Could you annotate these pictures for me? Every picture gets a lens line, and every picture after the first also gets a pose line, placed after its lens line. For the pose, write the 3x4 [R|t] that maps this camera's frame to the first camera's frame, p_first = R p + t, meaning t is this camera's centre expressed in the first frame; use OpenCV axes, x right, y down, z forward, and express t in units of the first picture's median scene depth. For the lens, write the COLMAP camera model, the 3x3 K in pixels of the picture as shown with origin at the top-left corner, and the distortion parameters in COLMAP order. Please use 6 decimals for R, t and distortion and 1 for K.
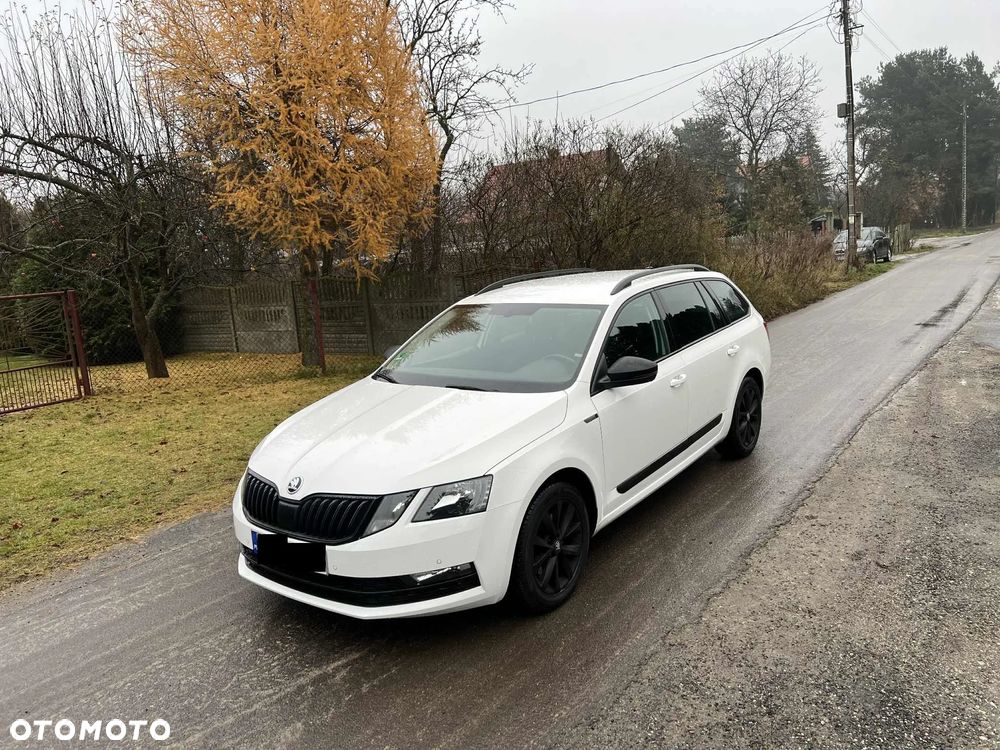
lens RADIAL K [[748.7, 0, 505.9], [0, 748.7, 377.2], [0, 0, 1]] dist [0.056075, -0.059917]
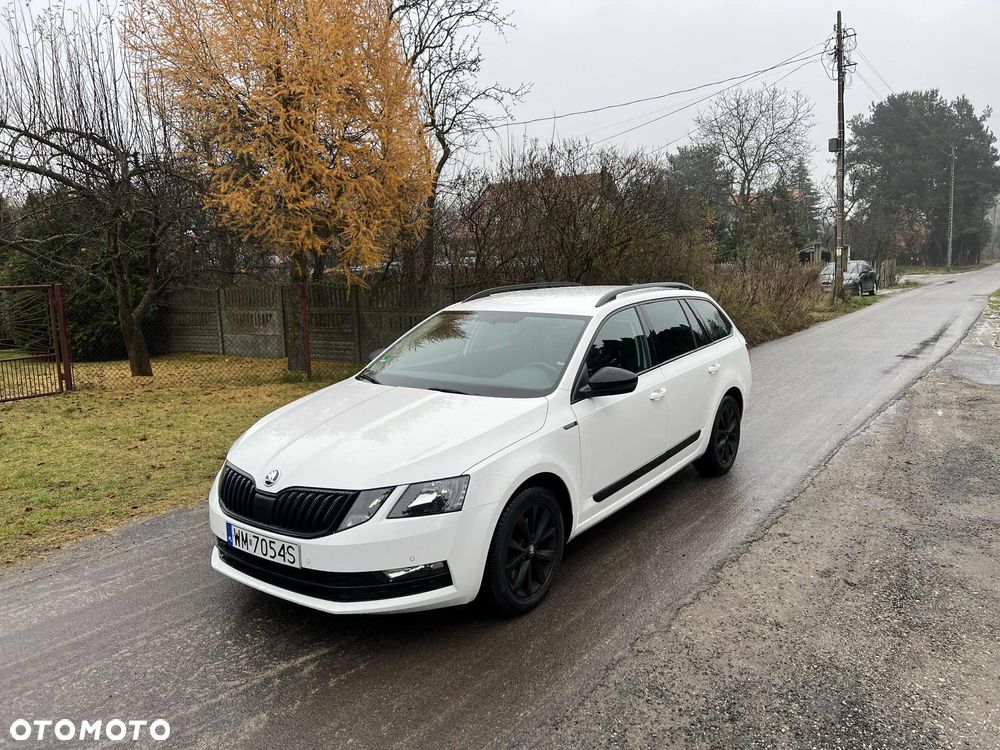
lens RADIAL K [[748.7, 0, 507.3], [0, 748.7, 377.0], [0, 0, 1]] dist [0.056075, -0.059917]
pose [[0.998890, 0.043494, 0.018090, 0.004130], [-0.043052, 0.998781, -0.024166, 0.009423], [-0.019119, 0.023360, 0.999544, -0.006137]]
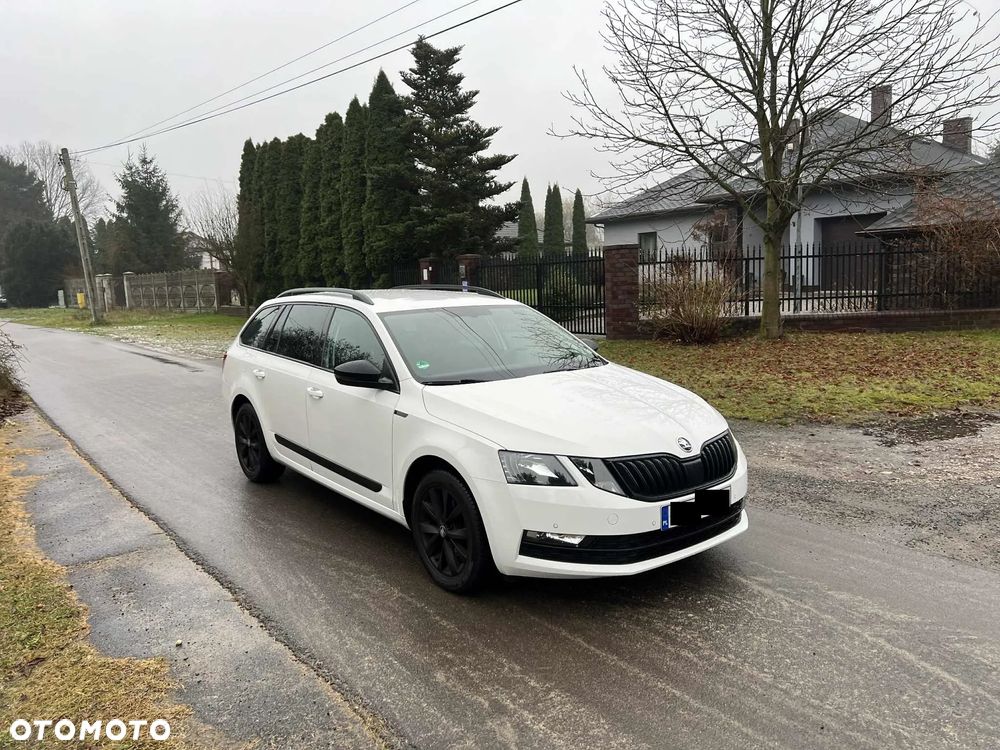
lens RADIAL K [[748.7, 0, 506.5], [0, 748.7, 369.5], [0, 0, 1]] dist [0.056075, -0.059917]
pose [[0.268522, -0.070310, 0.960704, -0.652328], [0.189452, 0.981708, 0.018894, -0.013673], [-0.944460, 0.176934, 0.276930, 0.443705]]
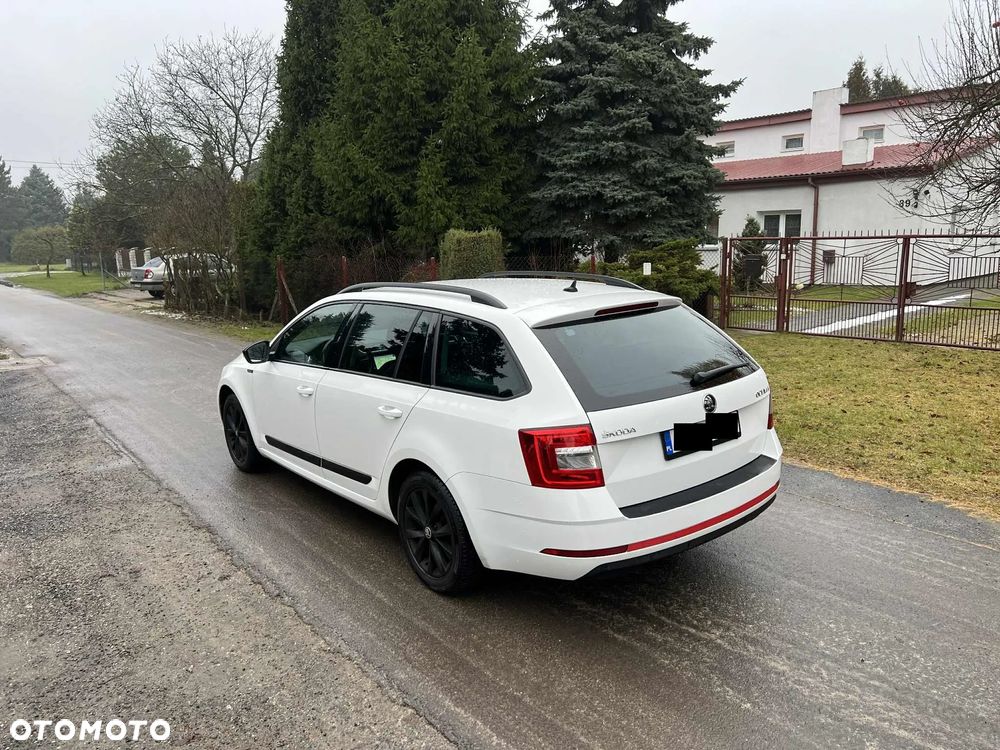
lens RADIAL K [[748.7, 0, 500.1], [0, 748.7, 373.6], [0, 0, 1]] dist [0.056075, -0.059917]
pose [[-0.265164, 0.256451, -0.929474, 0.702318], [-0.119342, 0.947839, 0.295564, -0.221560], [0.956789, 0.189298, -0.220727, 0.949450]]
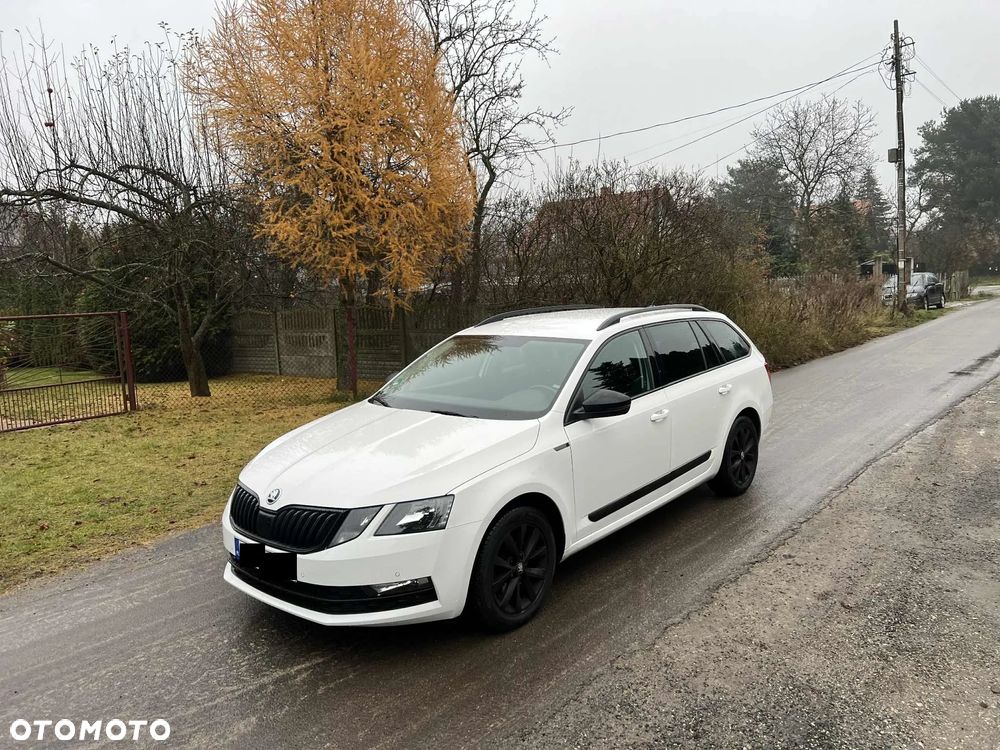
lens RADIAL K [[748.7, 0, 507.9], [0, 748.7, 374.4], [0, 0, 1]] dist [0.056075, -0.059917]
pose [[0.997120, 0.037354, -0.066005, 0.056404], [-0.040470, 0.998097, -0.046524, 0.002846], [0.064142, 0.049061, 0.996734, -0.028838]]
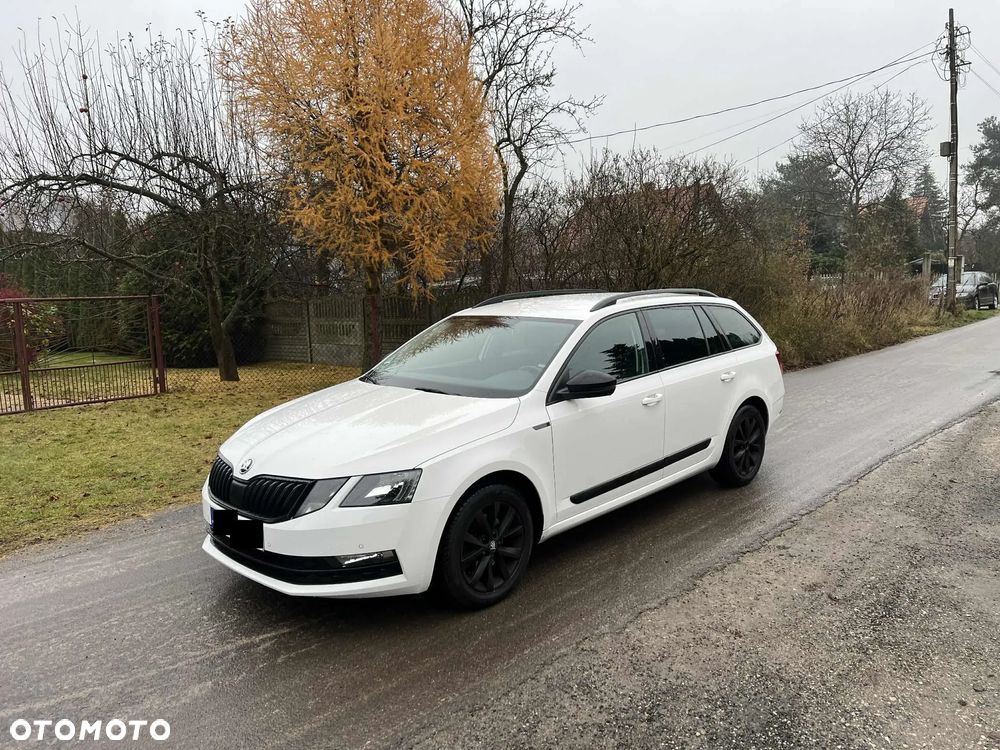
lens RADIAL K [[748.7, 0, 508.5], [0, 748.7, 379.7], [0, 0, 1]] dist [0.056075, -0.059917]
pose [[0.990886, 0.059146, -0.121020, 0.102462], [-0.063535, 0.997443, -0.032737, 0.015006], [0.118775, 0.040128, 0.992110, -0.014158]]
